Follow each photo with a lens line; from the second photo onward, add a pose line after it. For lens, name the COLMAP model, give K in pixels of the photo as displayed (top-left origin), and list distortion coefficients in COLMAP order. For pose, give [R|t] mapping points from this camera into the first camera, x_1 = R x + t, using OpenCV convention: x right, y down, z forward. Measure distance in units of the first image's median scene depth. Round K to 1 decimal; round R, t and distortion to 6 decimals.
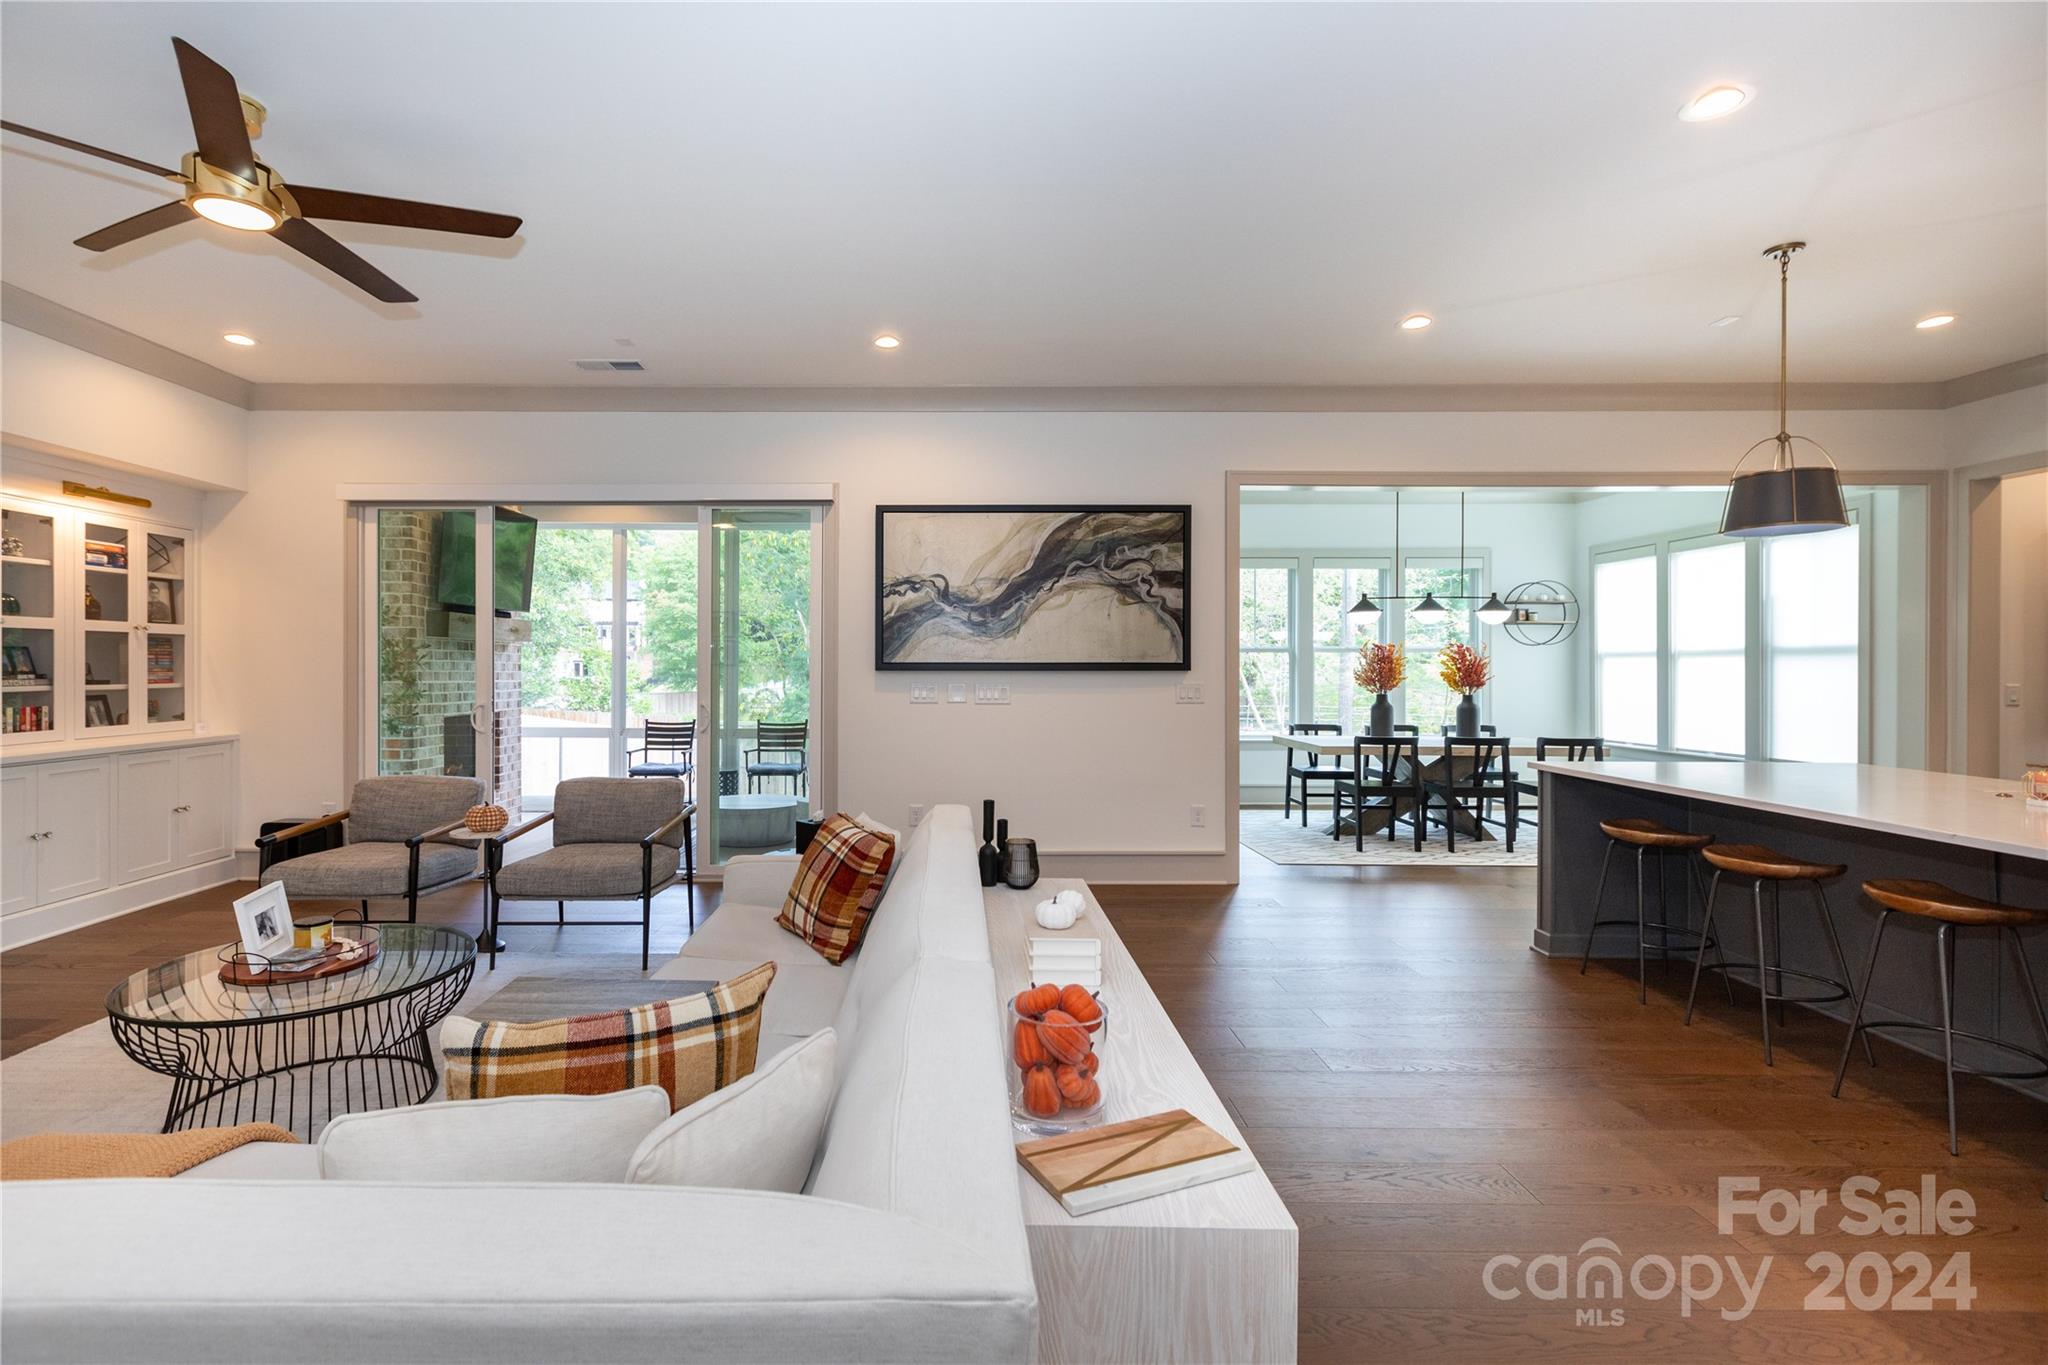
lens RADIAL K [[933.1, 0, 950.3], [0, 933.1, 673.1], [0, 0, 1]] dist [0.000932, -0.001211]
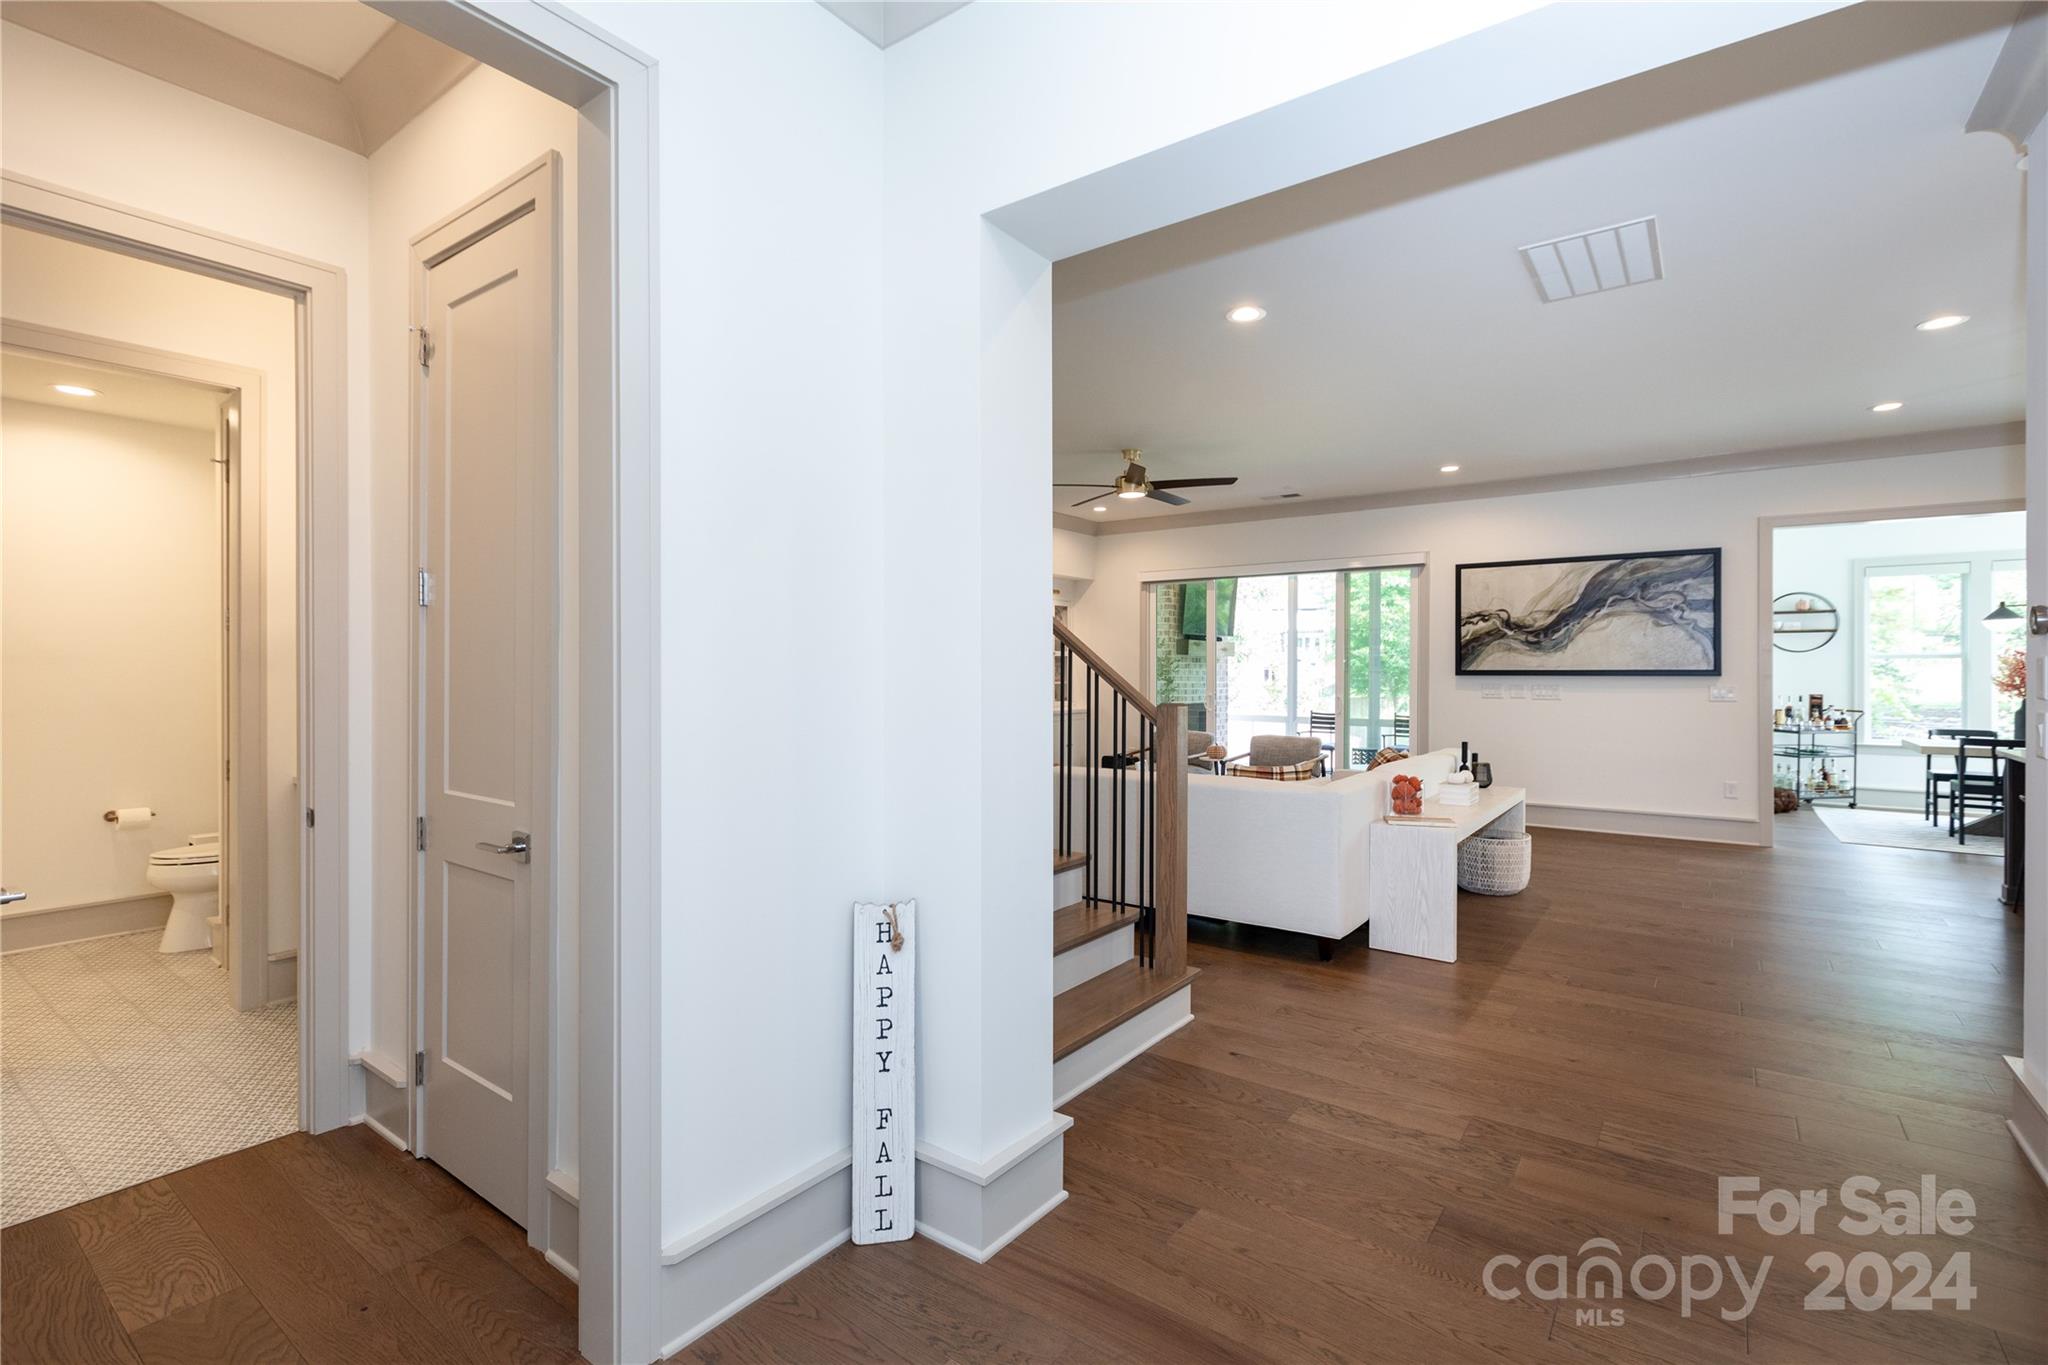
lens RADIAL K [[933.1, 0, 1019.3], [0, 933.1, 674.3], [0, 0, 1]] dist [0.000932, -0.001211]
pose [[0.802313, 0.001204, -0.596902, 0.249971], [-0.004252, 0.999984, -0.003698, 0.003557], [0.596888, 0.005505, 0.802306, -0.605494]]
